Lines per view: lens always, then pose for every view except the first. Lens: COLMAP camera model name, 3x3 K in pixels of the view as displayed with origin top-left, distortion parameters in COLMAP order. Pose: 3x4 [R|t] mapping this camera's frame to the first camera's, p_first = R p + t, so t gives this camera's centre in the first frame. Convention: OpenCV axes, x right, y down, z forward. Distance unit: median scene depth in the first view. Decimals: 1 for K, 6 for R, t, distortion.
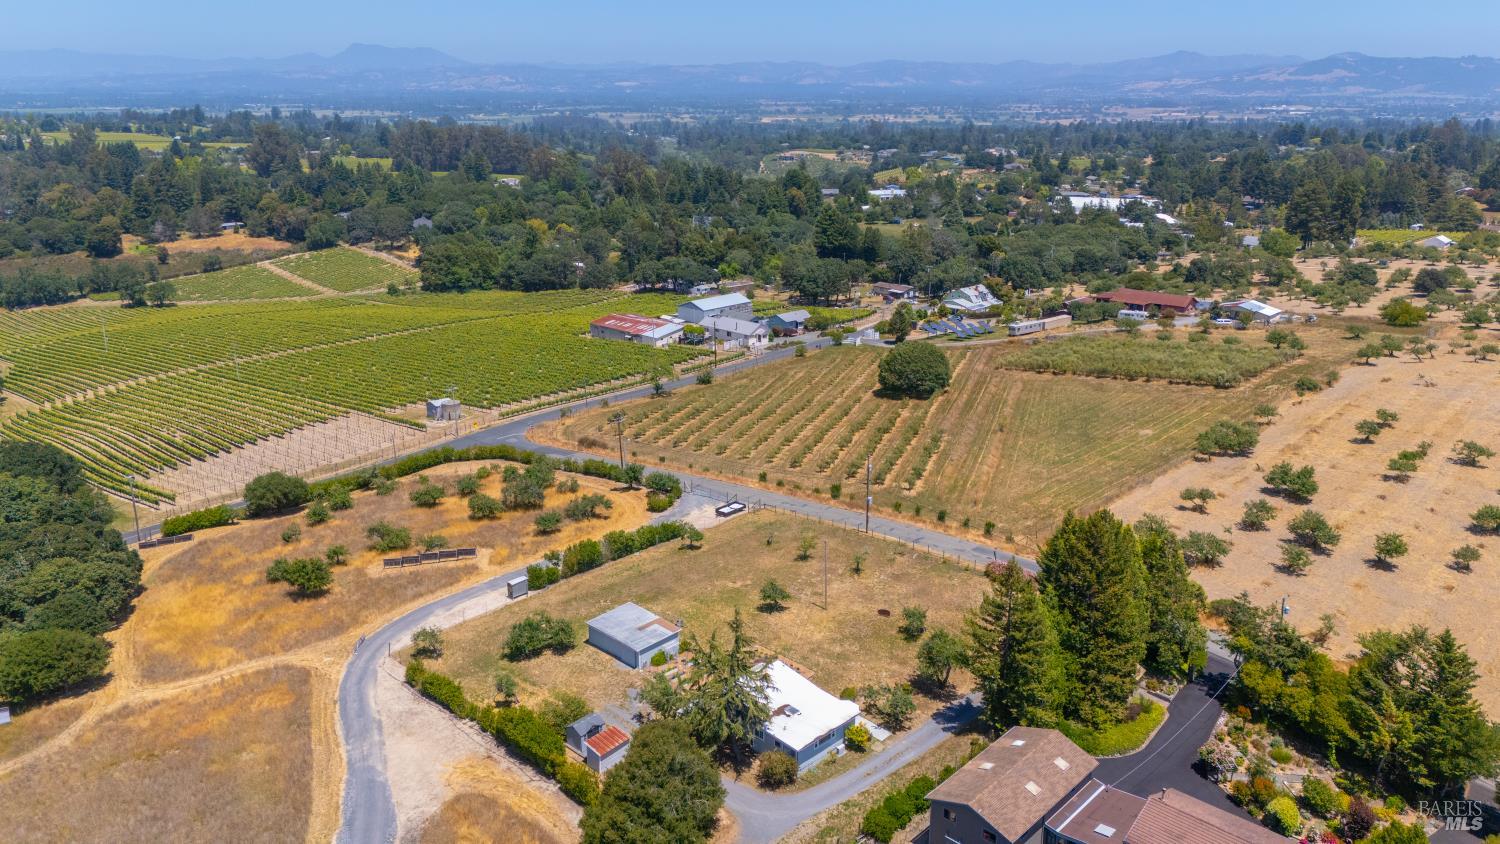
lens RADIAL K [[1096.0, 0, 747.7], [0, 1096.0, 422.1], [0, 0, 1]] dist [0.089995, -0.101998]
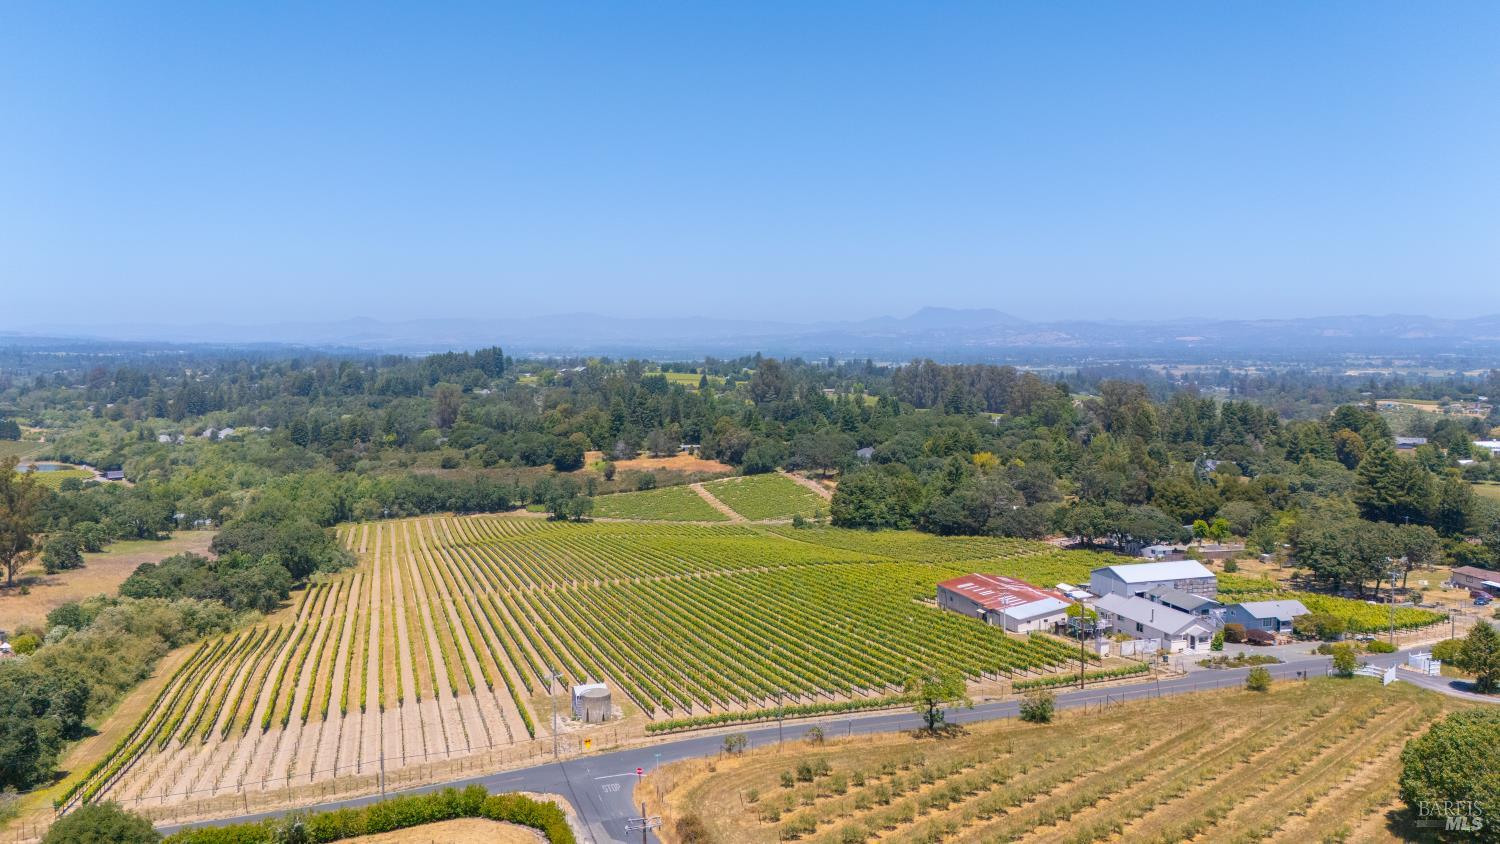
lens RADIAL K [[1096.0, 0, 747.7], [0, 1096.0, 422.1], [0, 0, 1]] dist [0.089995, -0.101998]
pose [[0.885171, 0.033820, -0.464035, 0.041587], [-0.135537, 0.972841, -0.187642, -0.028322], [0.445087, 0.228989, 0.865715, 0.217124]]
